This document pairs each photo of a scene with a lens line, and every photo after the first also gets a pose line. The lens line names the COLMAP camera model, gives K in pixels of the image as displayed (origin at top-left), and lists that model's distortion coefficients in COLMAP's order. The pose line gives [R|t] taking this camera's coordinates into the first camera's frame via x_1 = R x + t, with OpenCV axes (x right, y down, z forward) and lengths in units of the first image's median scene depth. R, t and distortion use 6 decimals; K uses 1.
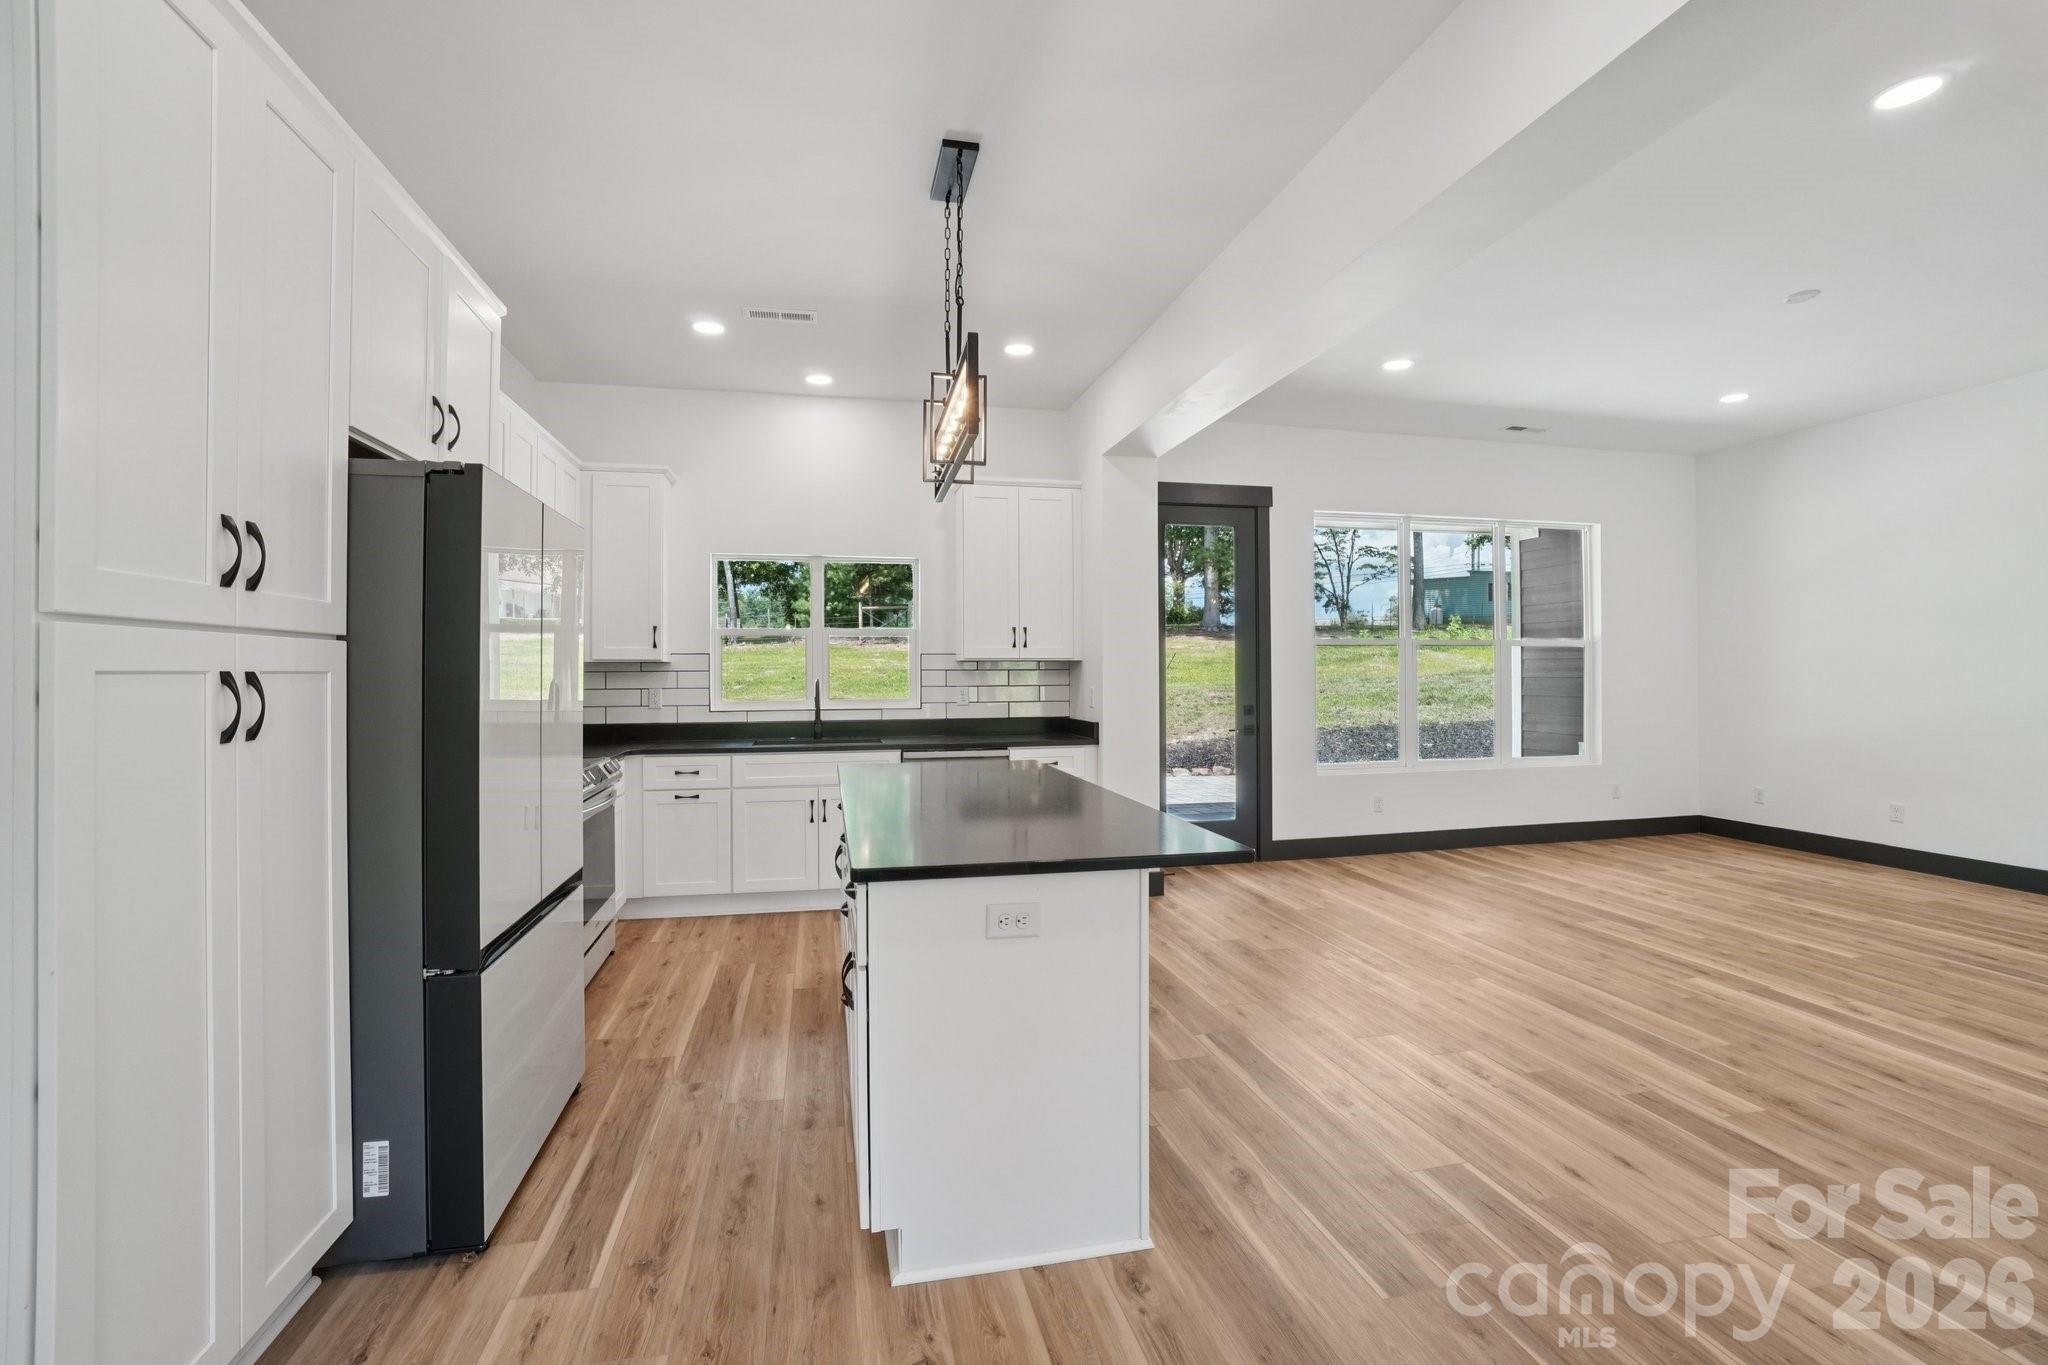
lens RADIAL K [[927.4, 0, 1015.7], [0, 927.4, 674.6], [0, 0, 1]] dist [-0.015394, 0.002805]
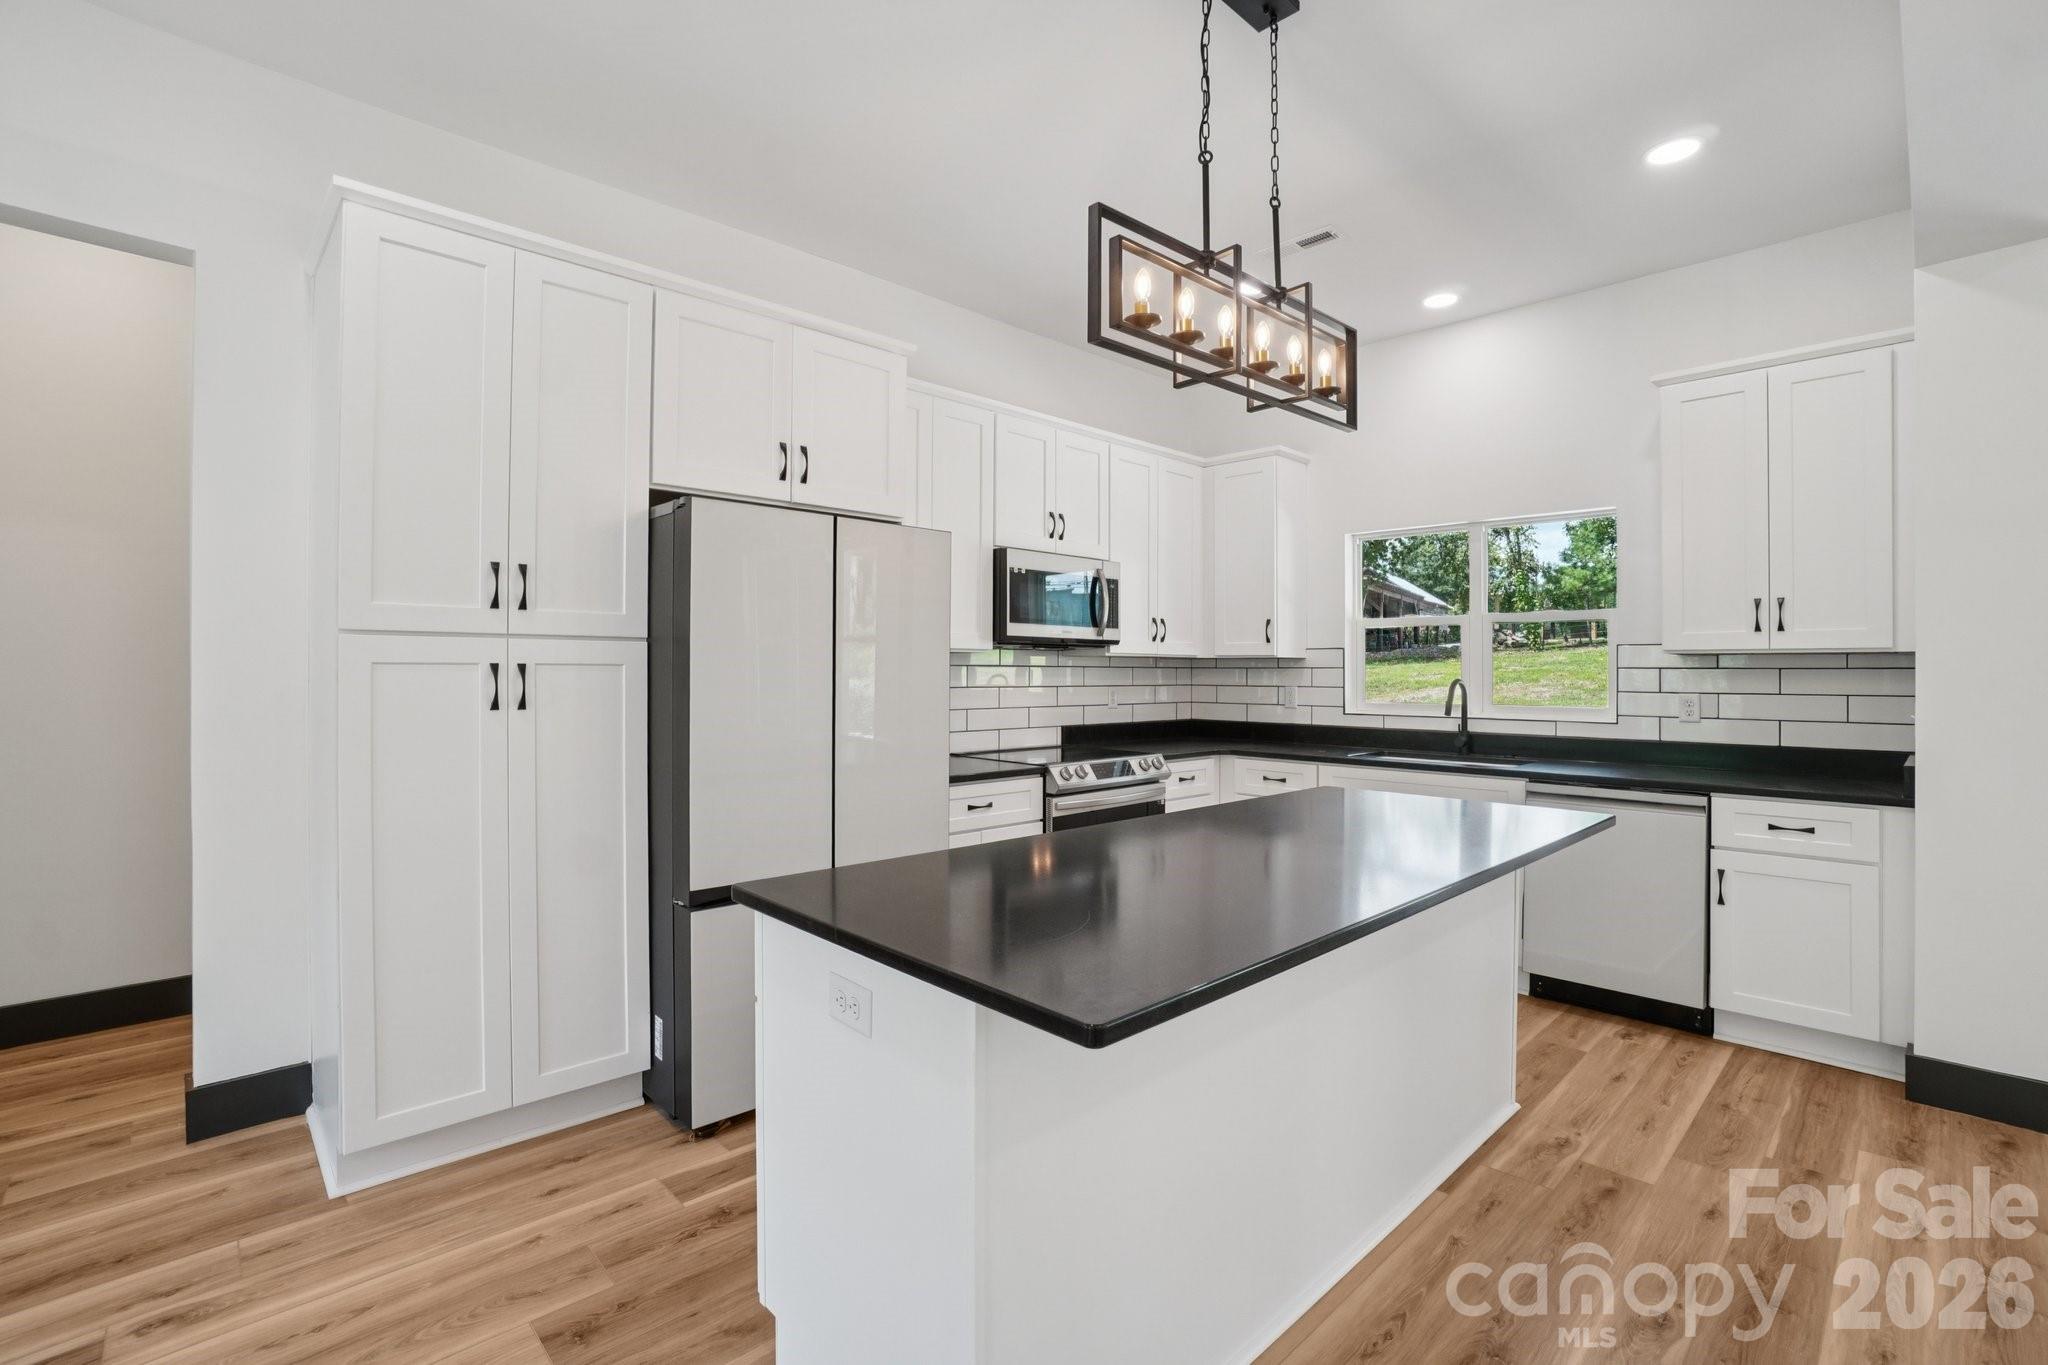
lens RADIAL K [[927.4, 0, 1022.7], [0, 927.4, 668.0], [0, 0, 1]] dist [-0.015394, 0.002805]
pose [[0.524816, 0.005325, -0.851199, 0.270020], [-0.009745, 0.999952, 0.000247, -0.000902], [0.851160, 0.008165, 0.524843, 0.280360]]
